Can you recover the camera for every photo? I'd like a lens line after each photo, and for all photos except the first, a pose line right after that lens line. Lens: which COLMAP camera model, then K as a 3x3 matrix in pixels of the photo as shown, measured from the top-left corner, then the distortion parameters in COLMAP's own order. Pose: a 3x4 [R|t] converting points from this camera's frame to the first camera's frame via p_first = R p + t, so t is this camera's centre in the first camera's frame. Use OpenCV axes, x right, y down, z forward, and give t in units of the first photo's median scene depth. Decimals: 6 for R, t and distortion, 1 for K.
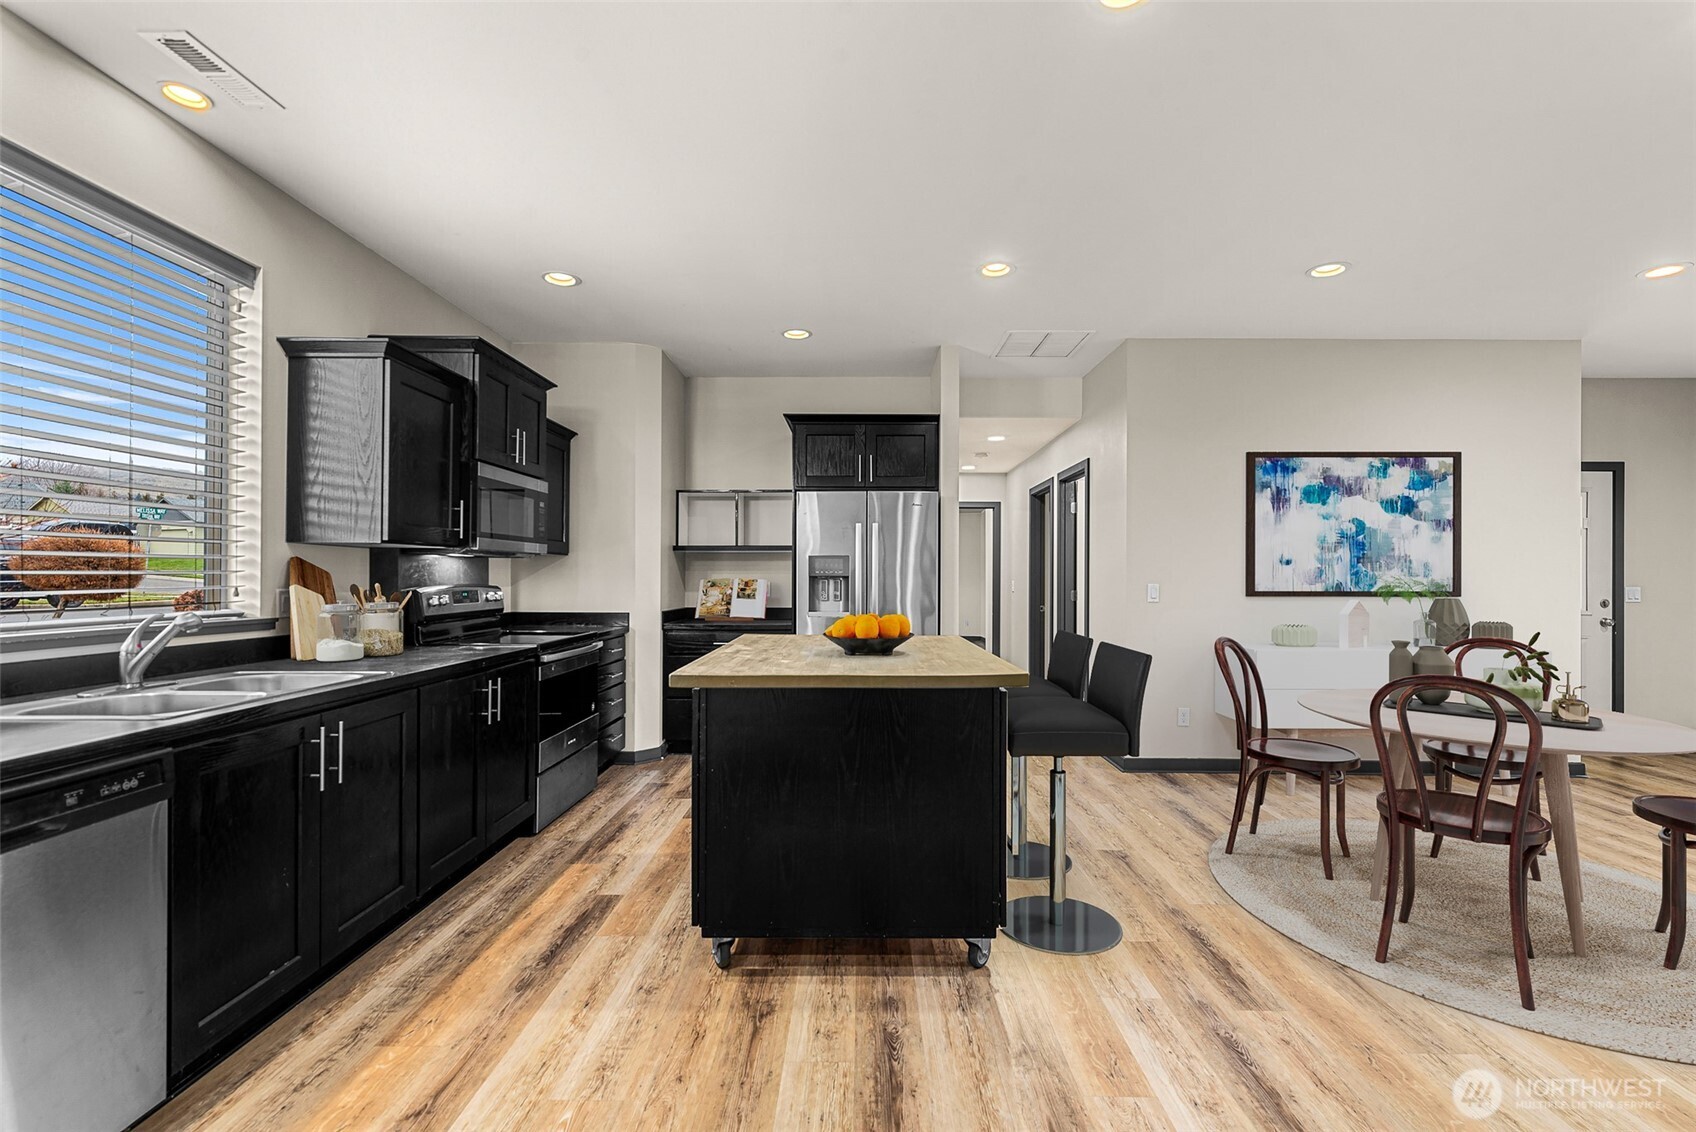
lens RADIAL K [[735.6, 0, 859.1], [0, 735.6, 573.4], [0, 0, 1]] dist [0.001890, 0.000340]
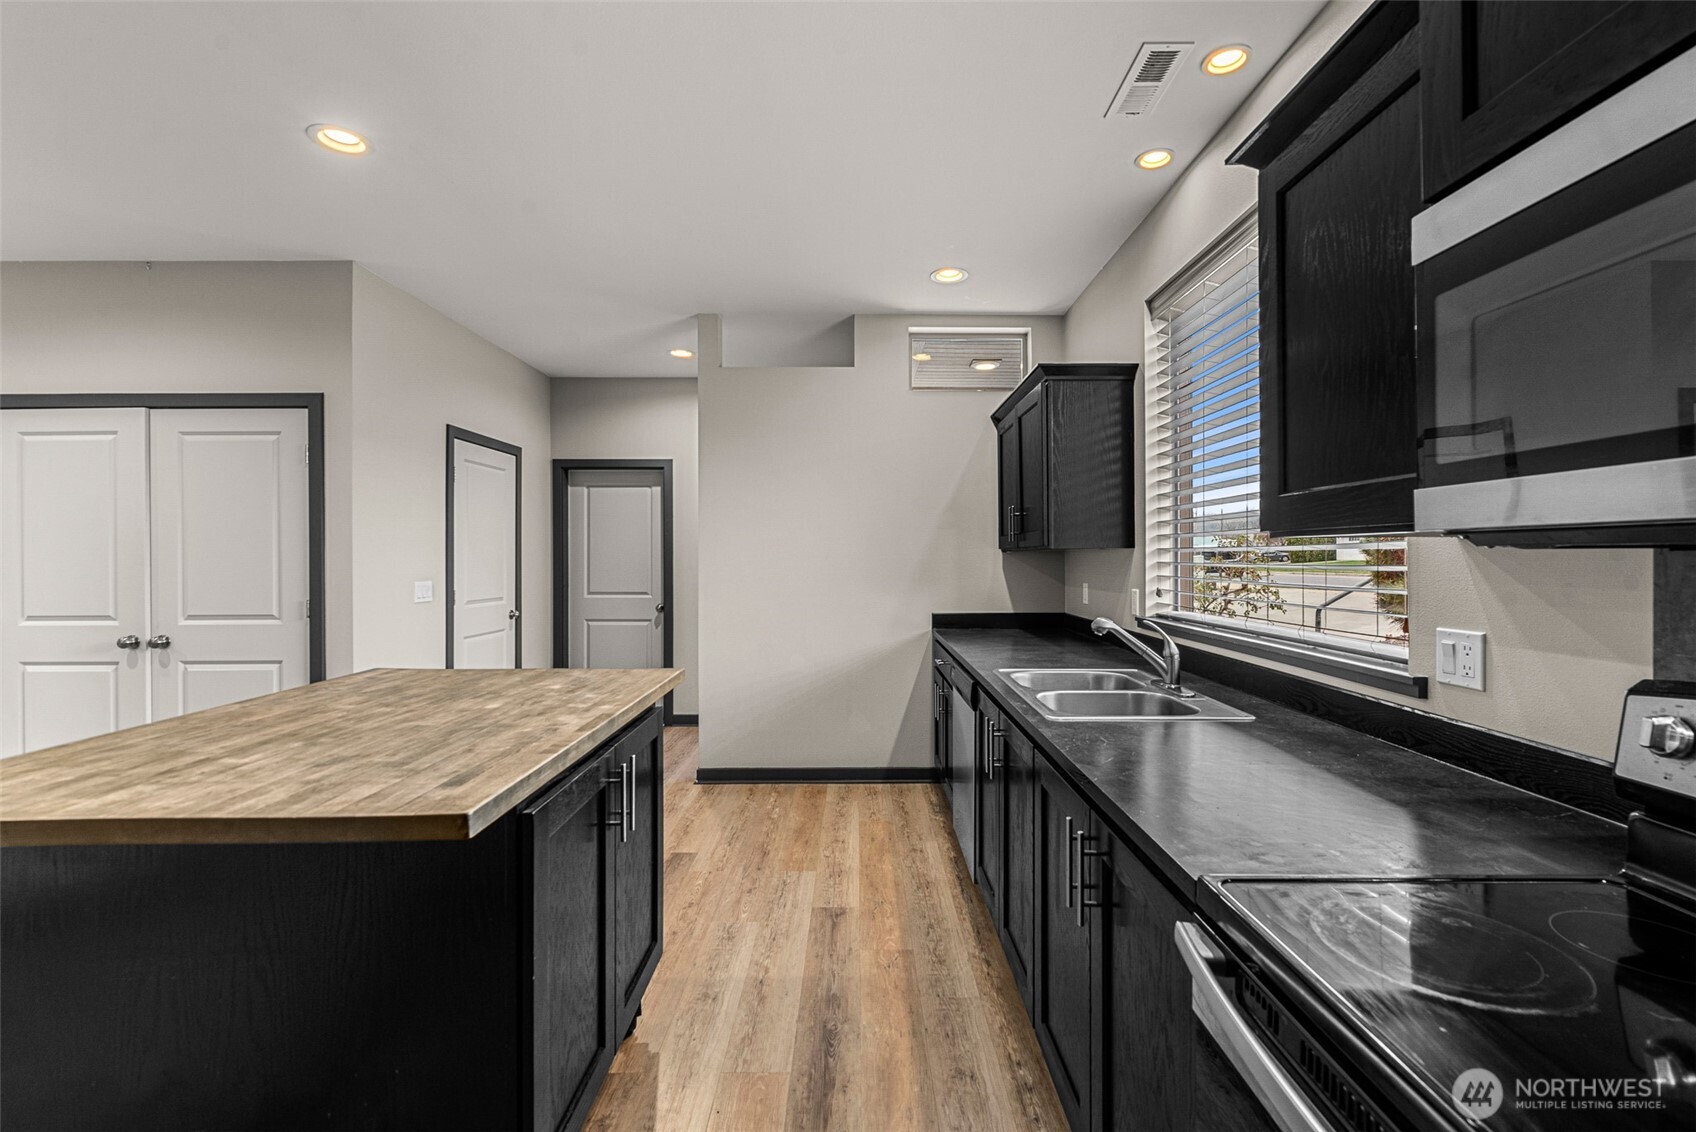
lens RADIAL K [[735.6, 0, 868.2], [0, 735.6, 555.7], [0, 0, 1]] dist [0.001890, 0.000340]
pose [[-0.999709, 0.001958, -0.024042, -0.253522], [0.002097, 0.999981, -0.005734, -0.019123], [0.024030, -0.005783, -0.999695, 1.055949]]
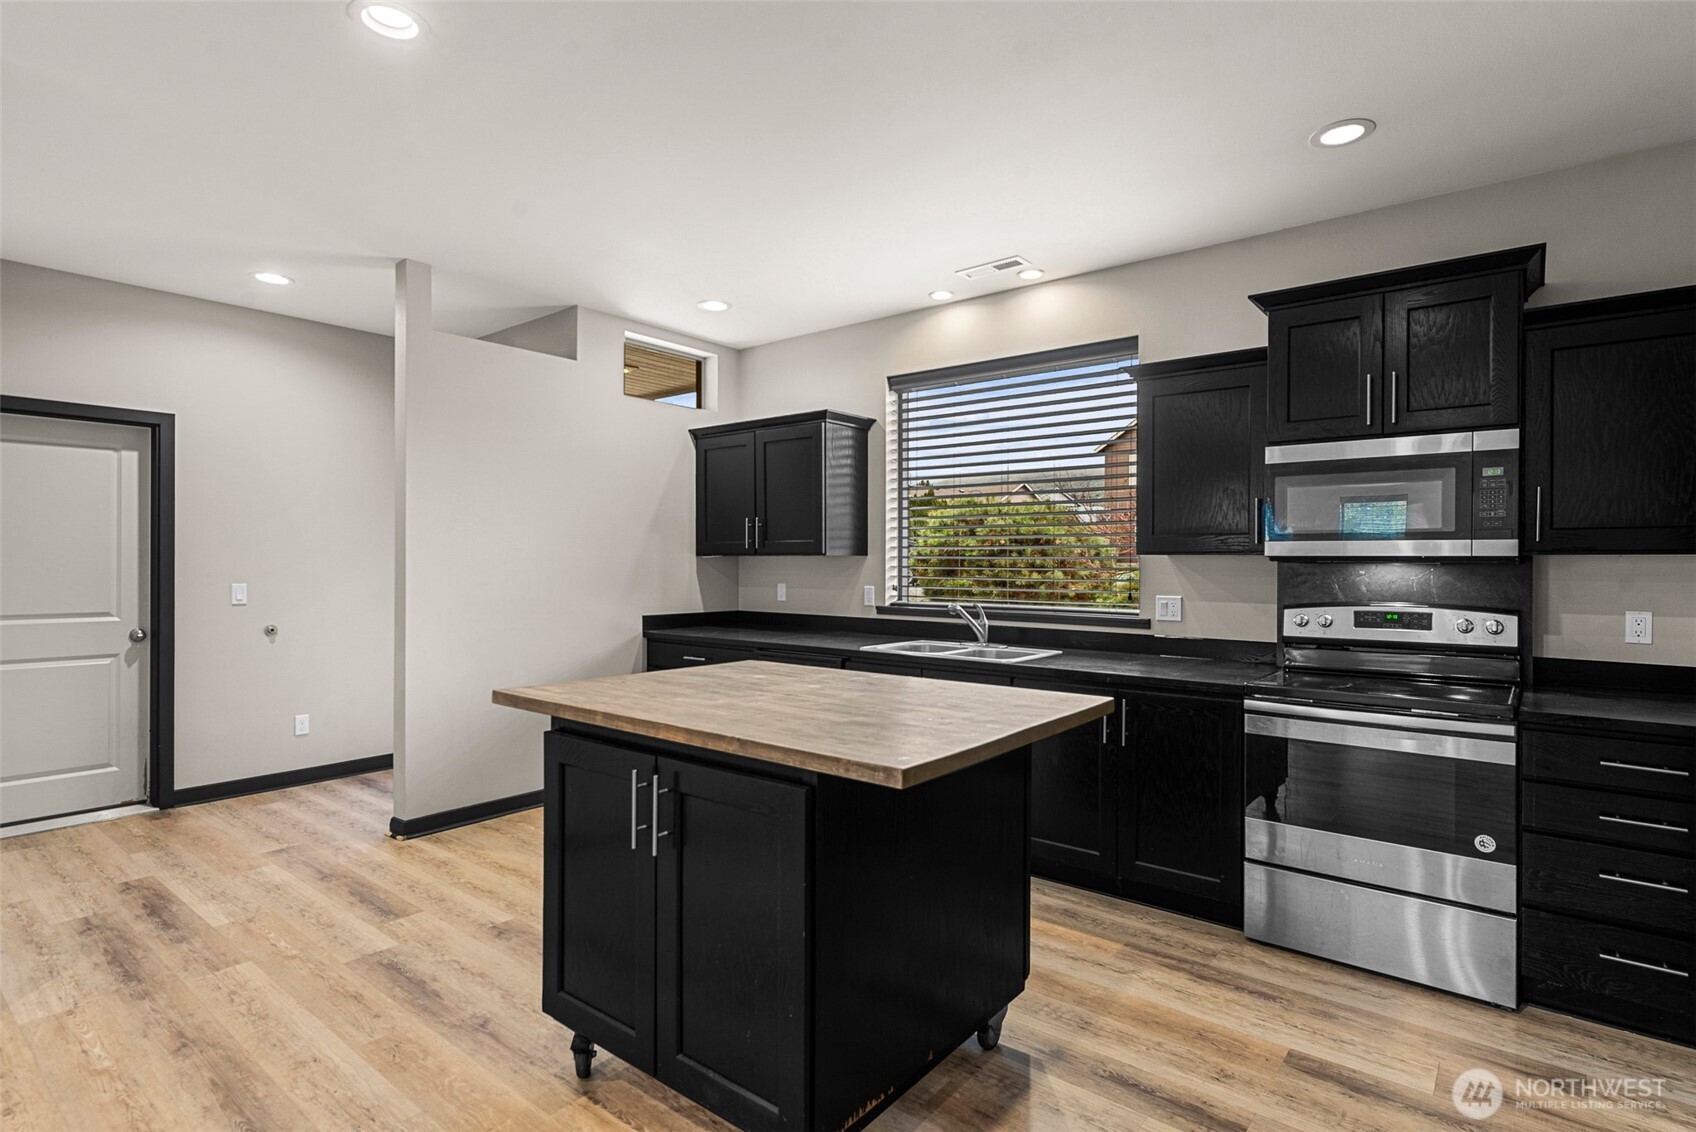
lens RADIAL K [[835.3, 0, 854.8], [0, 835.3, 560.8], [0, 0, 1]] dist [0.001573, 0.002602]
pose [[-0.619675, -0.003095, -0.784853, 0.393080], [-0.002045, 0.999995, -0.002329, -0.020769], [0.784856, 0.000162, -0.619678, 1.006587]]
